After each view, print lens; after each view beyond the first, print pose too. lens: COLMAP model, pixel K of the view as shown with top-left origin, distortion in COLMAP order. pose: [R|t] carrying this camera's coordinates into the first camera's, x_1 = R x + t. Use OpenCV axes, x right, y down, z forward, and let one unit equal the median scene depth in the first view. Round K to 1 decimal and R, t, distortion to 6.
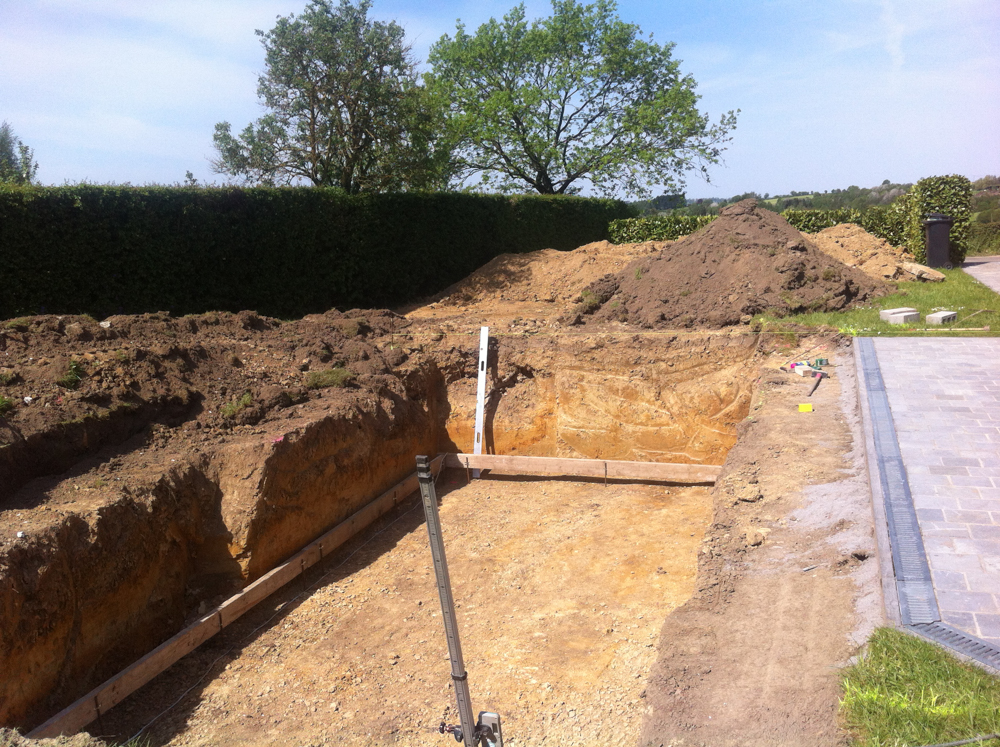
lens RADIAL K [[967.6, 0, 500.0], [0, 967.6, 374.0], [0, 0, 1]] dist [-0.022207, 0.000000]
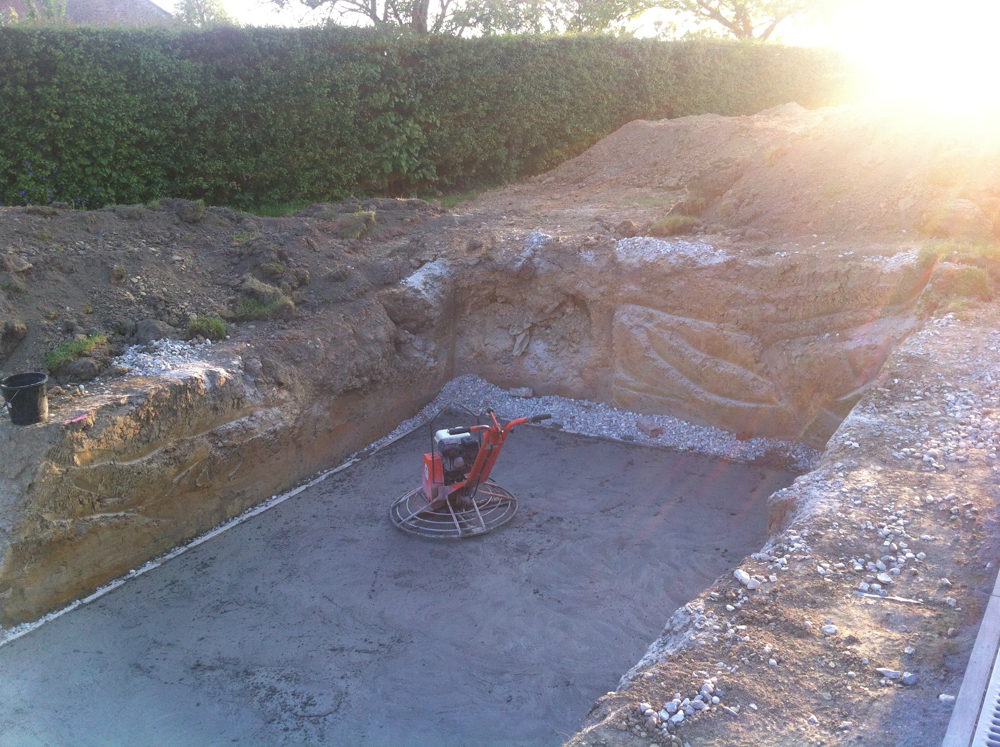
lens RADIAL K [[967.6, 0, 507.6], [0, 967.6, 380.5], [0, 0, 1]] dist [-0.022207, 0.000000]
pose [[0.968095, 0.078560, -0.237951, 0.152022], [-0.042208, 0.987140, 0.154187, -0.052178], [0.247004, -0.139224, 0.958961, 0.329255]]
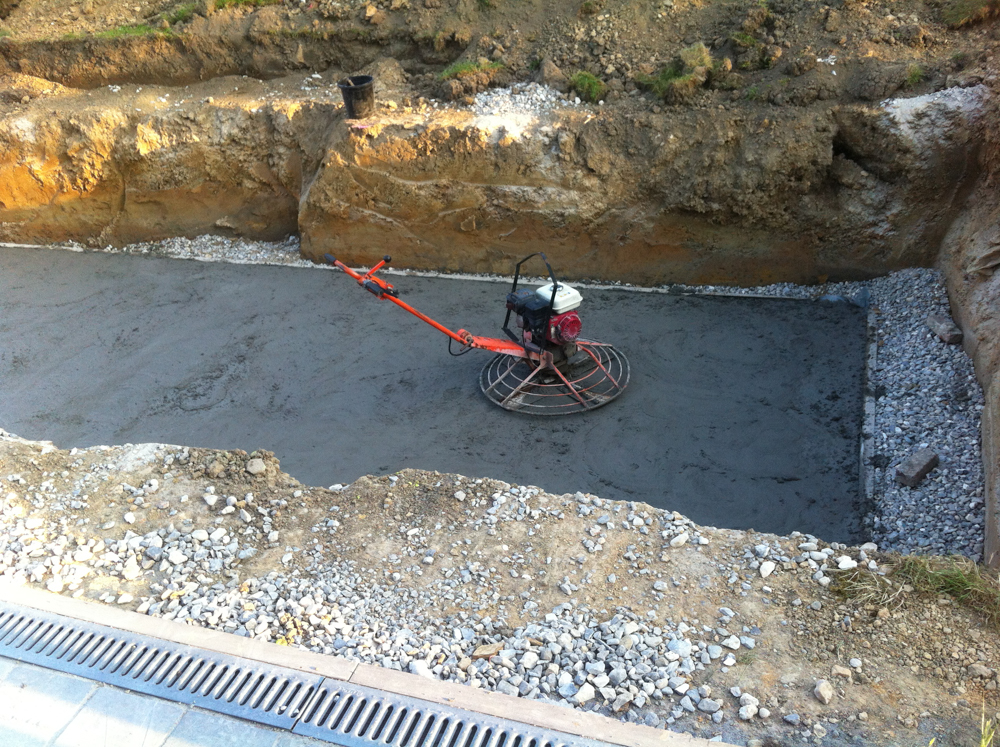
lens RADIAL K [[967.6, 0, 491.3], [0, 967.6, 379.5], [0, 0, 1]] dist [-0.022207, 0.000000]
pose [[-0.026209, 0.545835, -0.837483, 0.388790], [-0.079028, 0.834017, 0.546049, -0.143270], [0.996528, 0.080496, 0.021277, 0.804434]]
